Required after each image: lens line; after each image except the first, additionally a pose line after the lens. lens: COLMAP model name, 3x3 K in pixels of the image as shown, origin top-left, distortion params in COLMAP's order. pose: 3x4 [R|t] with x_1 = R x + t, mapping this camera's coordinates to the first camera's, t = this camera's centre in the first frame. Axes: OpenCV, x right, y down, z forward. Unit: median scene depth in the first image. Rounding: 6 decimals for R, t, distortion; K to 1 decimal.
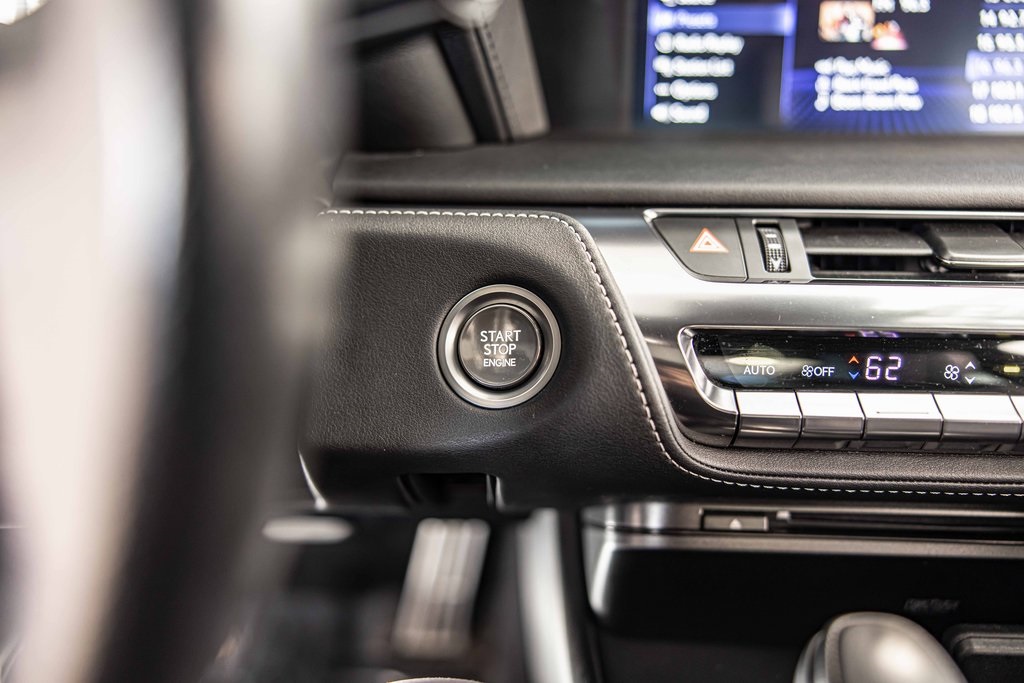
lens RADIAL K [[850.2, 0, 510.9], [0, 850.2, 330.7], [0, 0, 1]] dist [-0.007917, 0.006860]
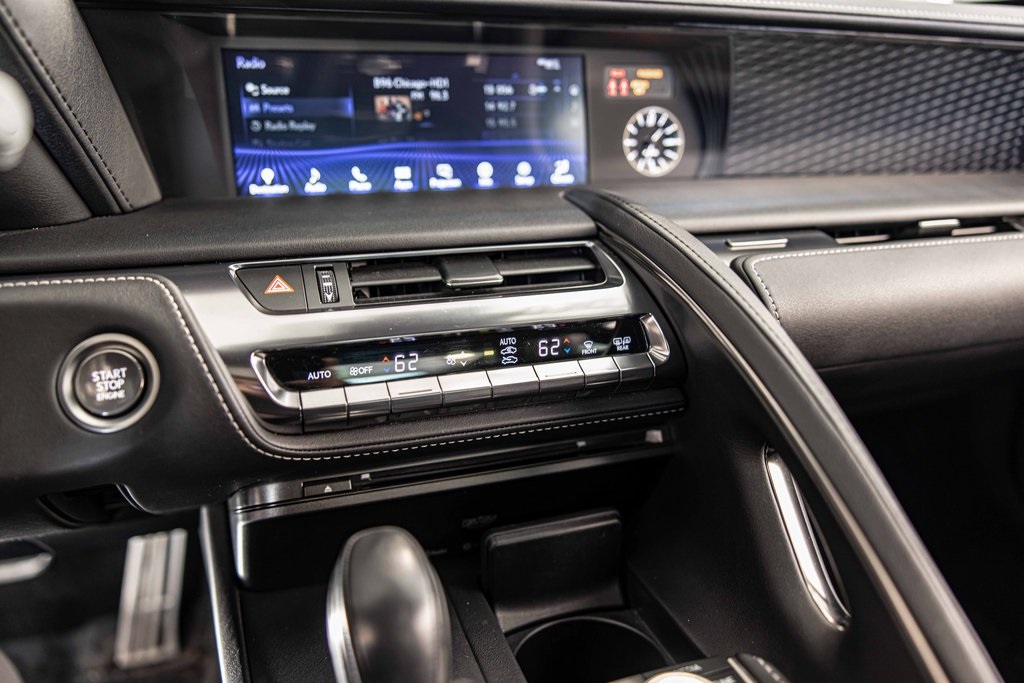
lens RADIAL K [[756.5, 0, 512.0], [0, 756.5, 341.5], [0, 0, 1]] dist [-0.008164, -0.010565]
pose [[0.933060, -0.113686, 0.341284, 0.120491], [0.113953, 0.993298, 0.019337, 0.002655], [-0.341195, 0.020848, 0.939761, -0.192323]]
